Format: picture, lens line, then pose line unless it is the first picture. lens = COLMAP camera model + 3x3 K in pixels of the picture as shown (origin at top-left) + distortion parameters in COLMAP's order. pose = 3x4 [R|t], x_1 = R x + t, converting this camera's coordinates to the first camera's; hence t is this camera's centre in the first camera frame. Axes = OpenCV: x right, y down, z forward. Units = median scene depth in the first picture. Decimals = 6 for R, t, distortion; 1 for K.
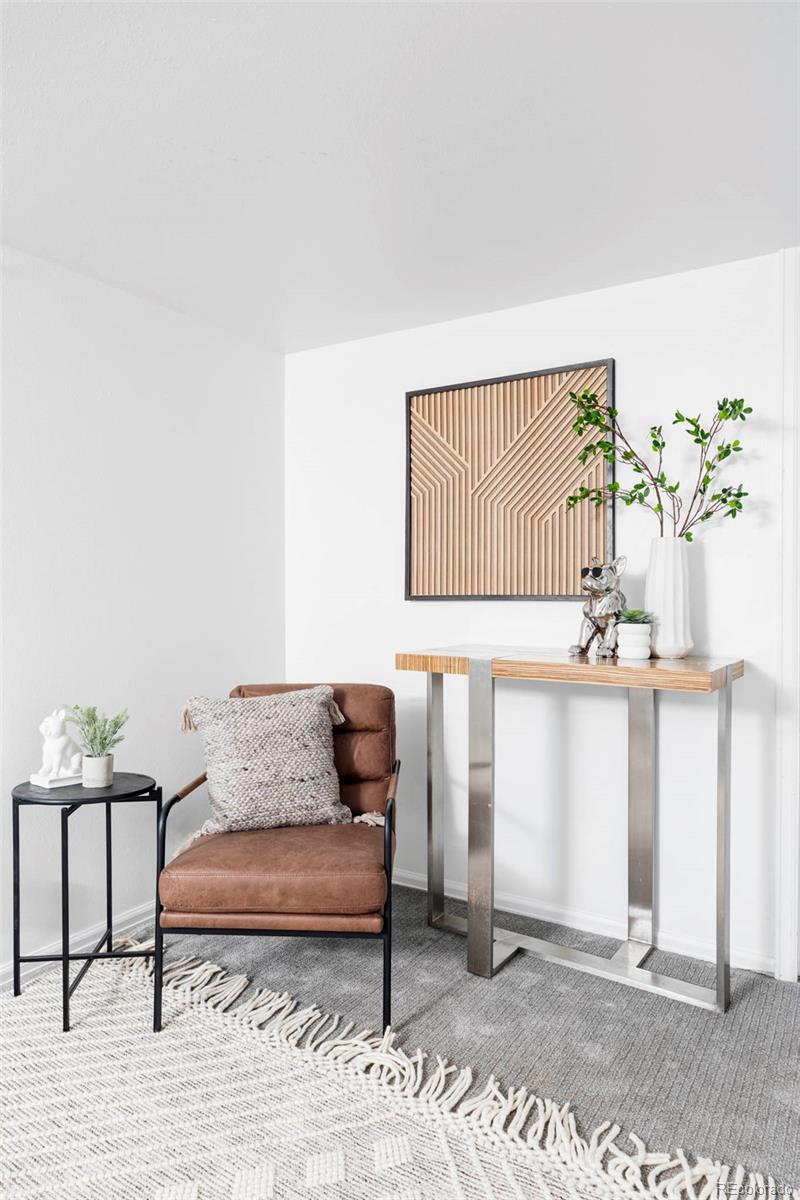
lens RADIAL K [[761.7, 0, 400.0], [0, 761.7, 600.0], [0, 0, 1]] dist [0.002258, 0.000746]
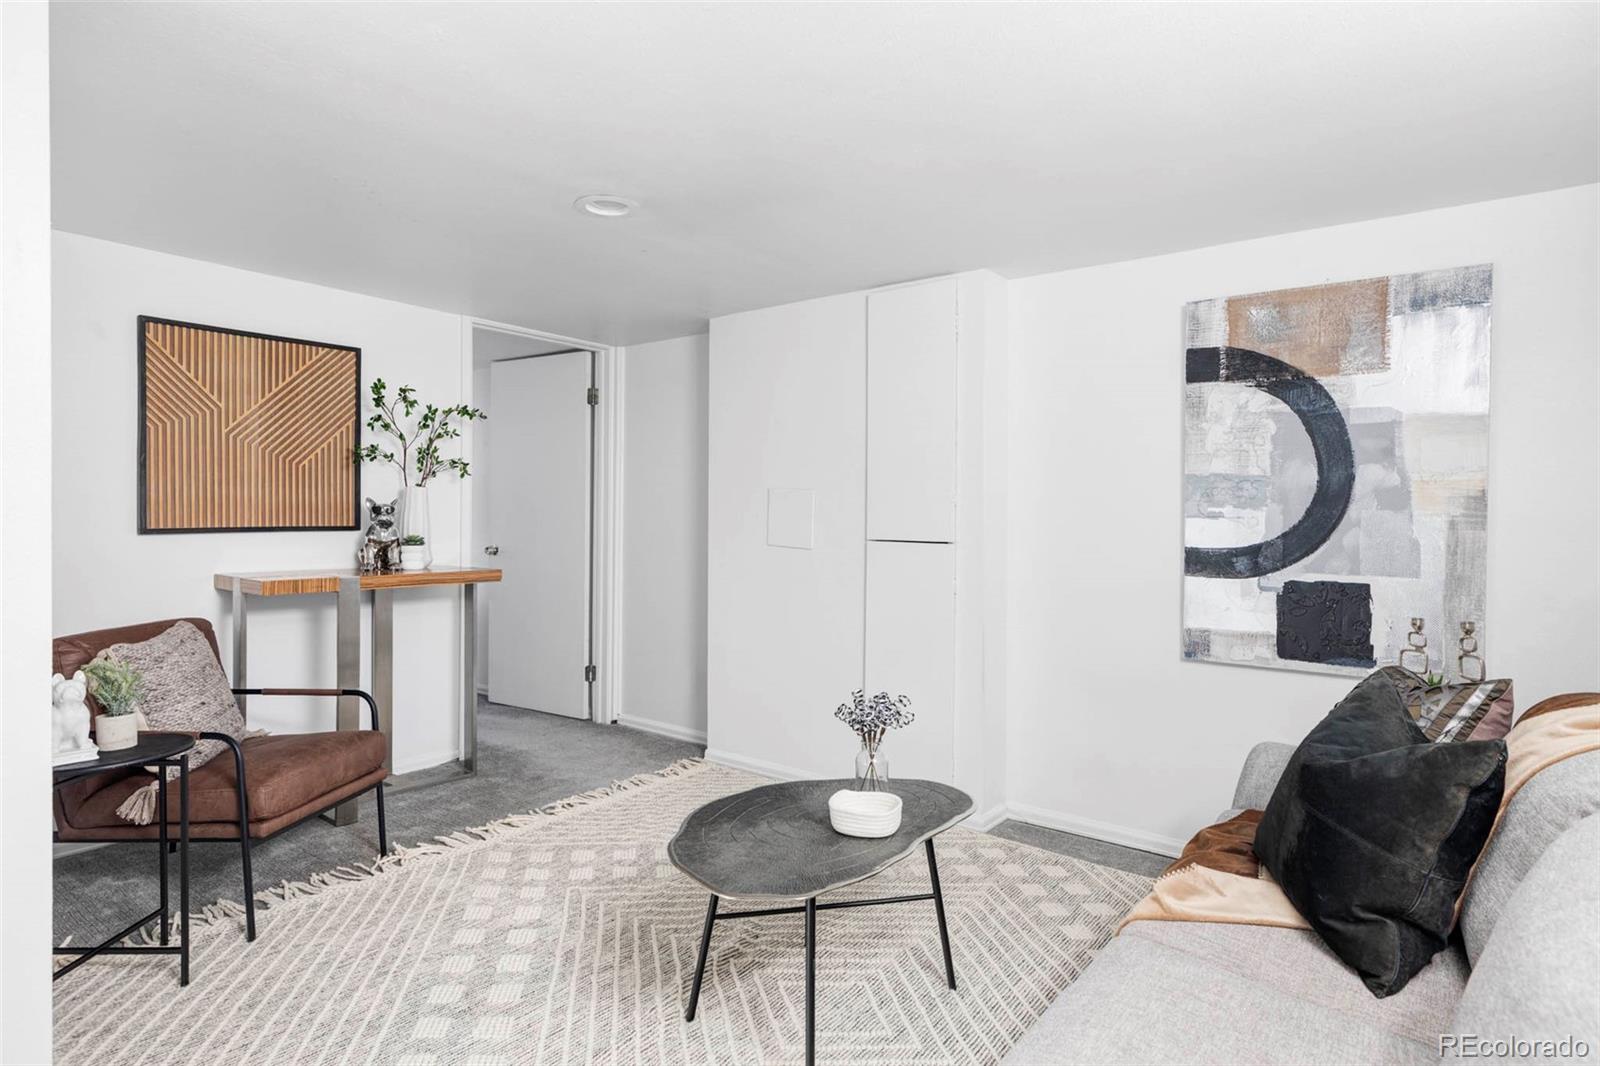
lens RADIAL K [[901.4, 0, 800.0], [0, 901.4, 533.0], [0, 0, 1]] dist [0.000001, -0.000058]
pose [[0.087955, -0.025488, 0.995798, -1.107249], [0.003619, 0.999674, 0.025268, -0.027726], [-0.996118, 0.001382, 0.088019, 0.086425]]
